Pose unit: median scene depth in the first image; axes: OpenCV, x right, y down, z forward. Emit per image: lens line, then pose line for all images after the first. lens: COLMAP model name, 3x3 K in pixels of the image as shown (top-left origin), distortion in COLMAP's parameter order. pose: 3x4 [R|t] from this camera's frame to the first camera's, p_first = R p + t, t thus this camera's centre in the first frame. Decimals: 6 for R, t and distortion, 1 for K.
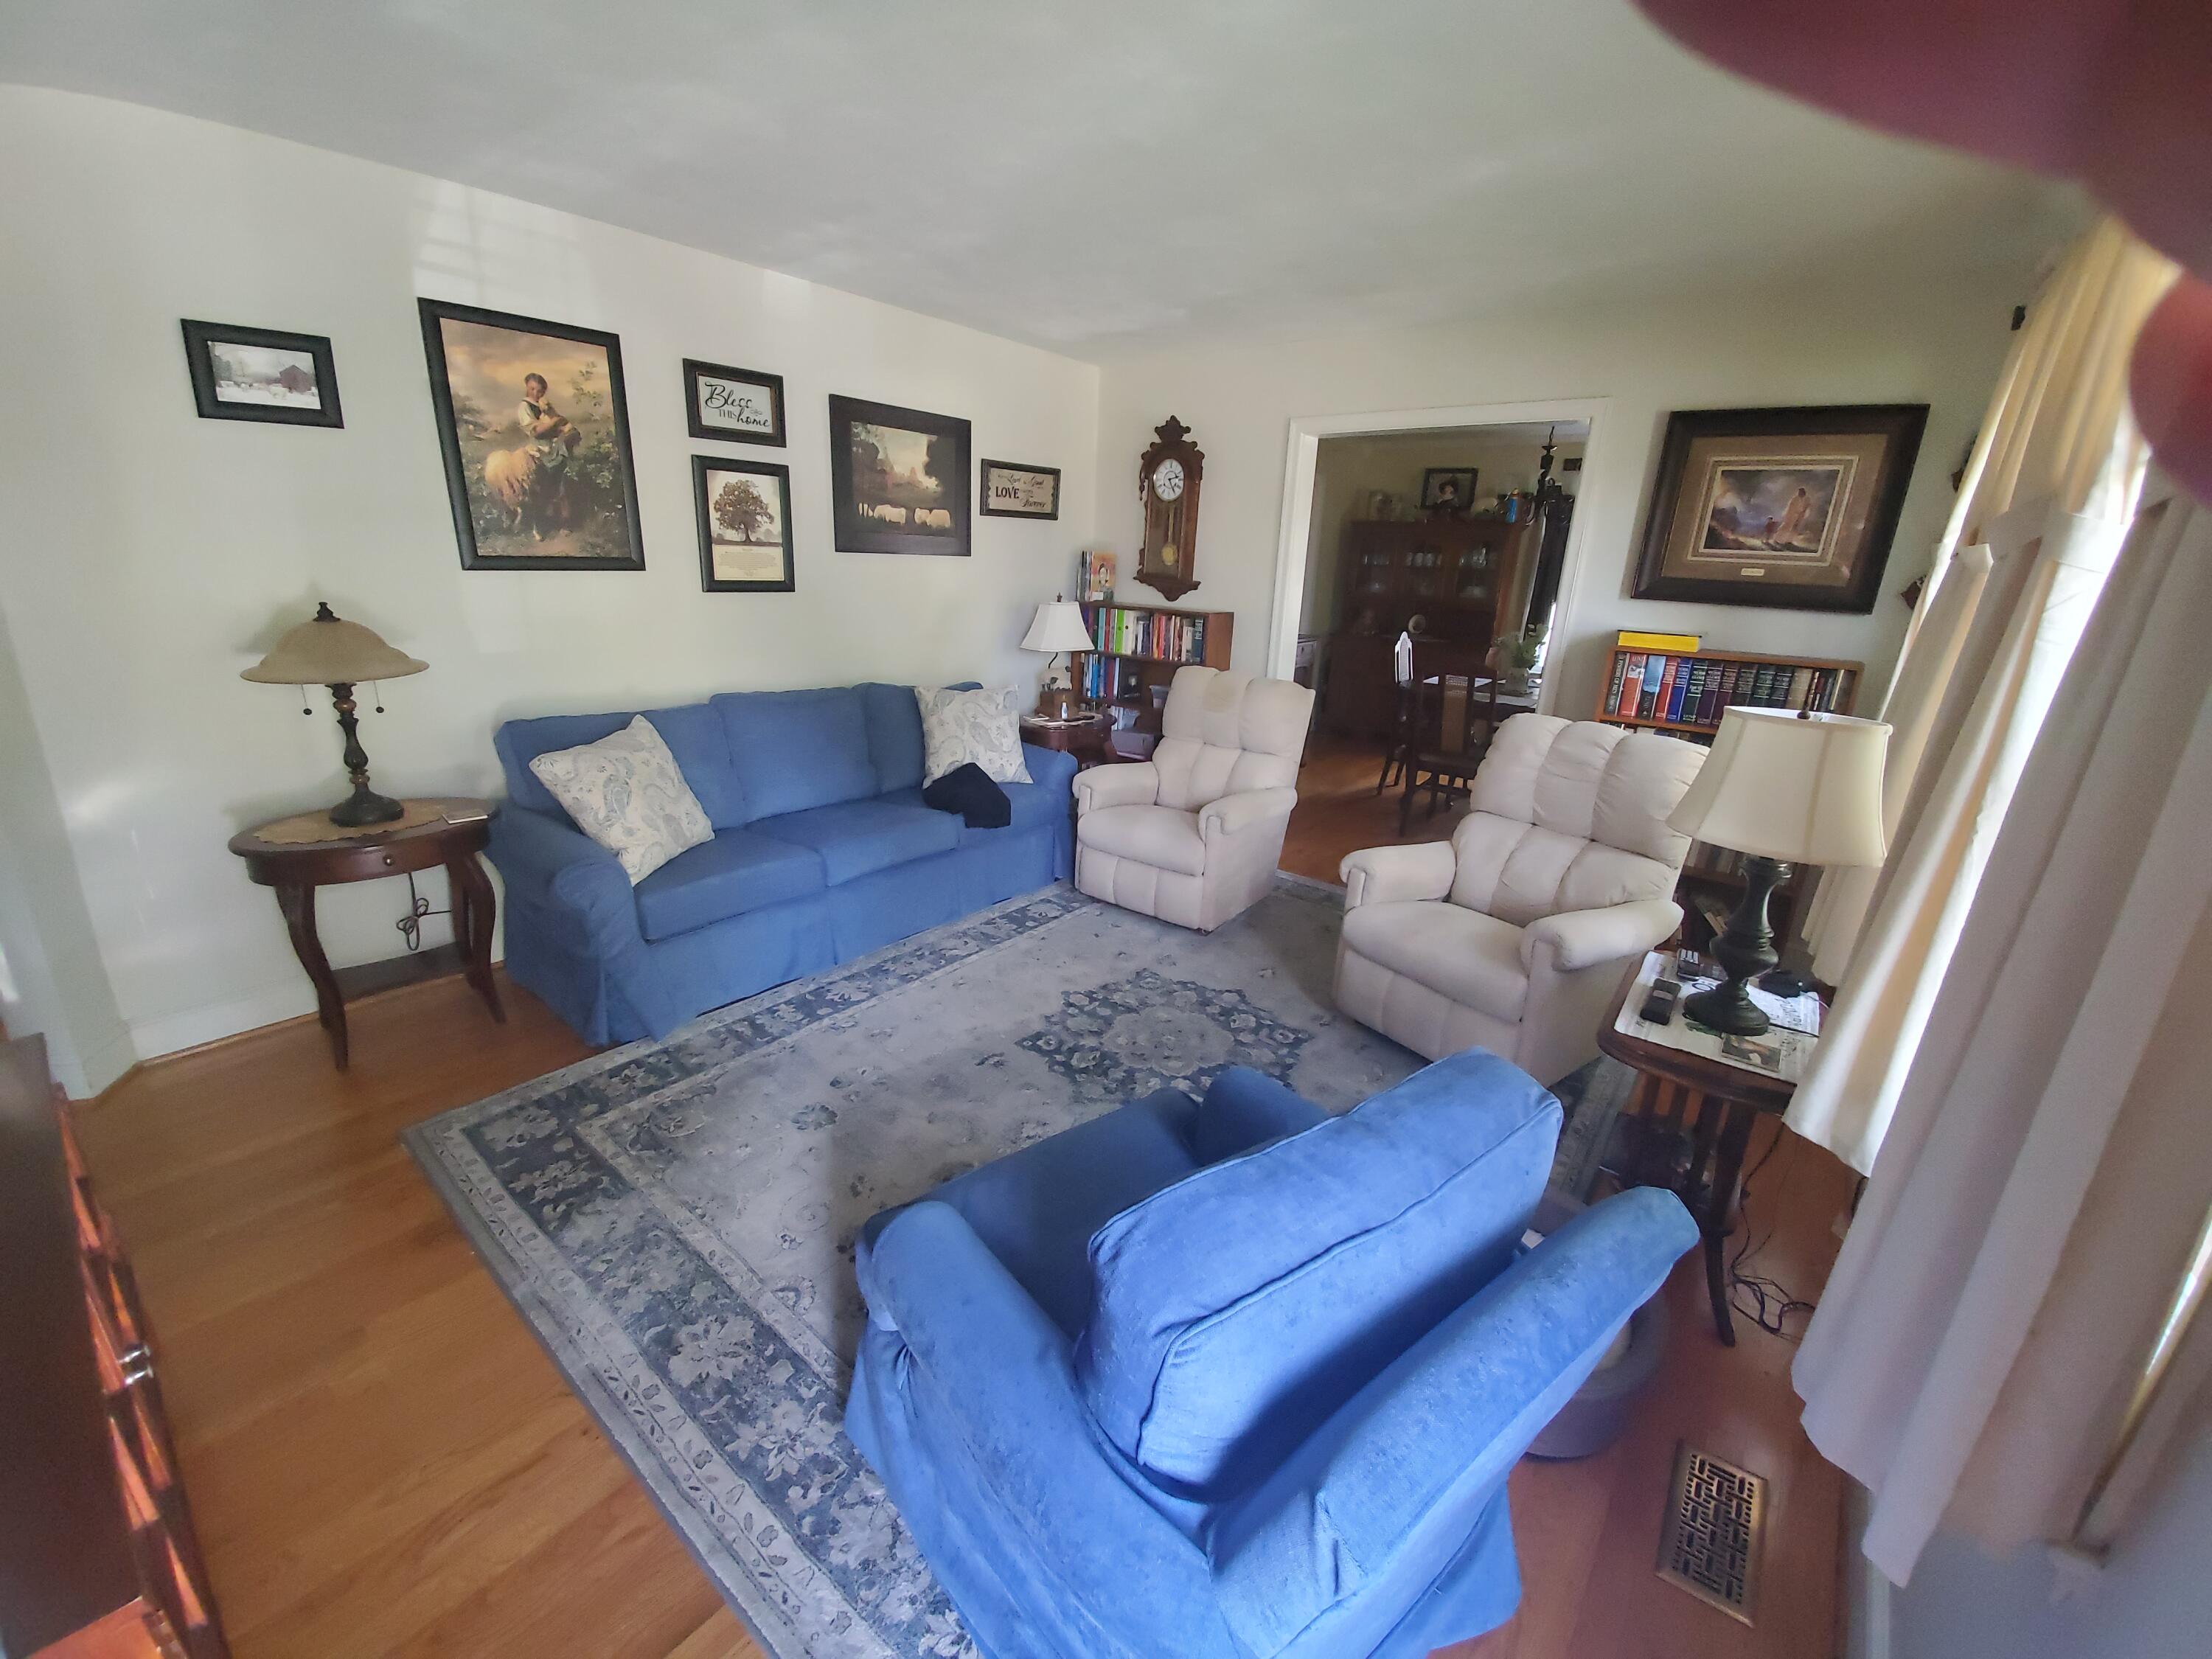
lens RADIAL K [[886.6, 0, 1102.0], [0, 886.6, 822.9], [0, 0, 1]] dist [-0.015992, -0.005843]
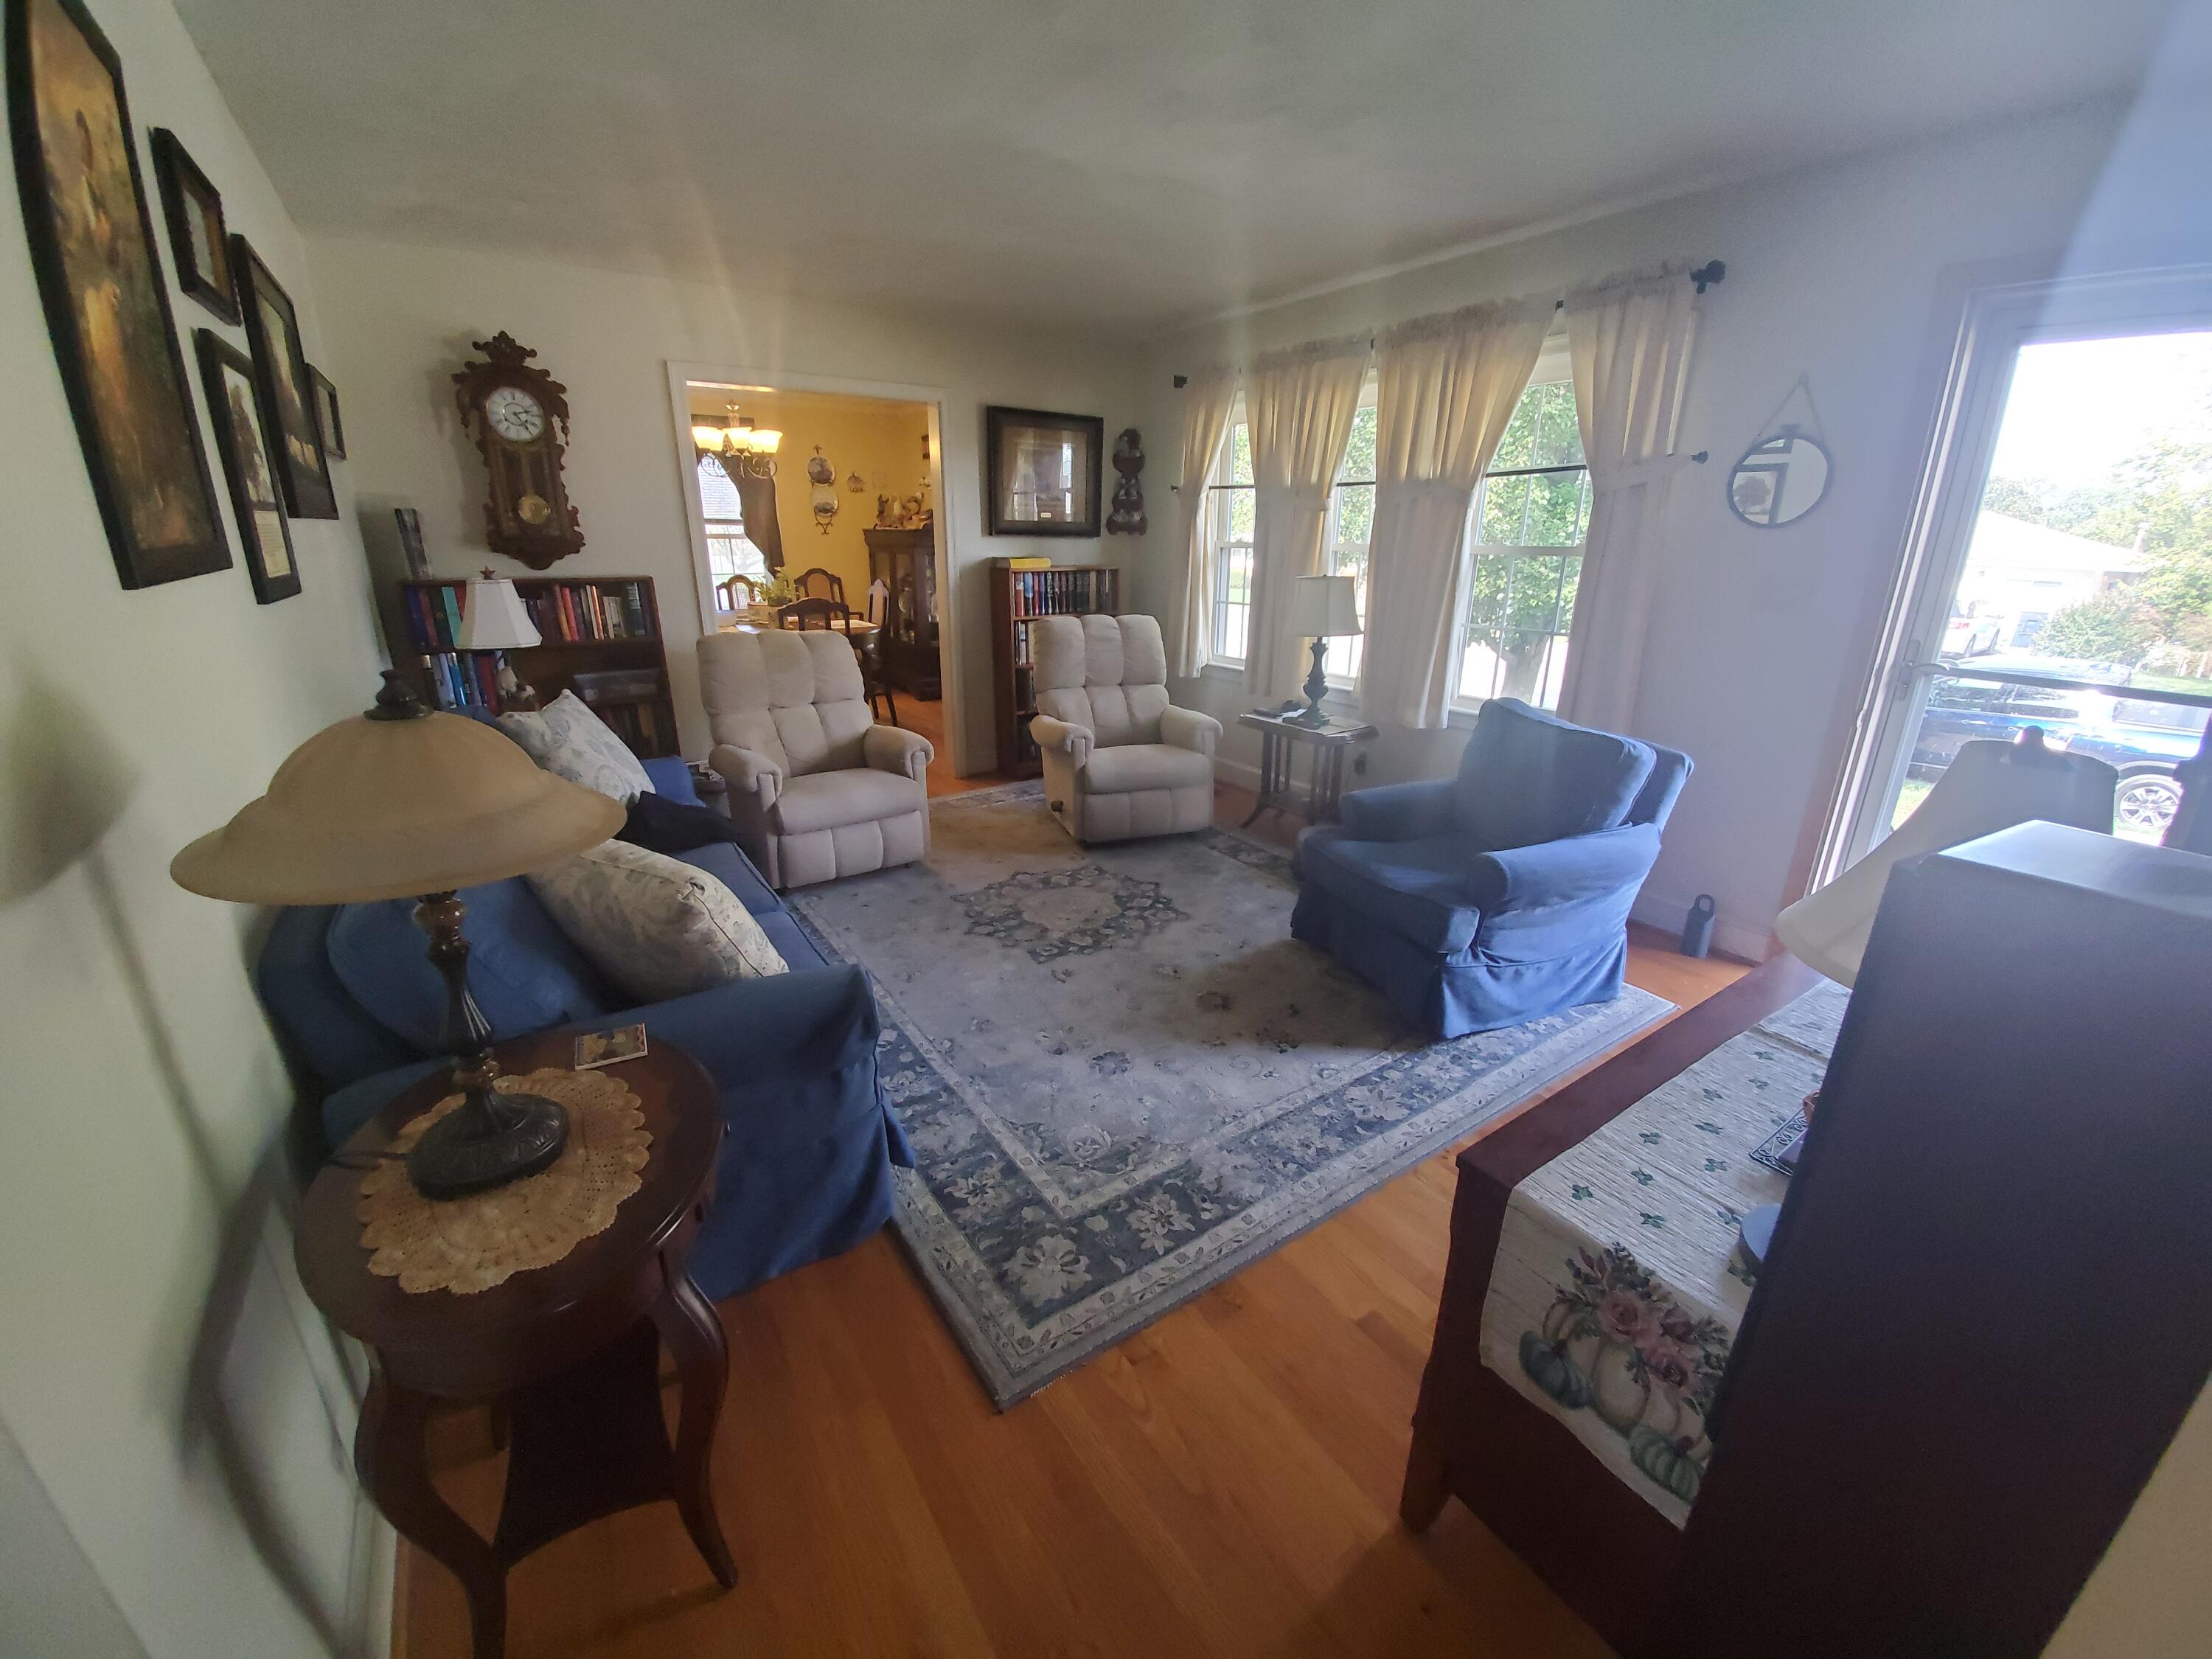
lens RADIAL K [[886.6, 0, 1127.6], [0, 886.6, 832.7], [0, 0, 1]] dist [-0.015992, -0.005843]
pose [[0.266589, -0.341200, 0.901395, -0.942427], [0.278426, 0.922631, 0.266893, -0.154329], [-0.922719, 0.179821, 0.340962, 0.460780]]
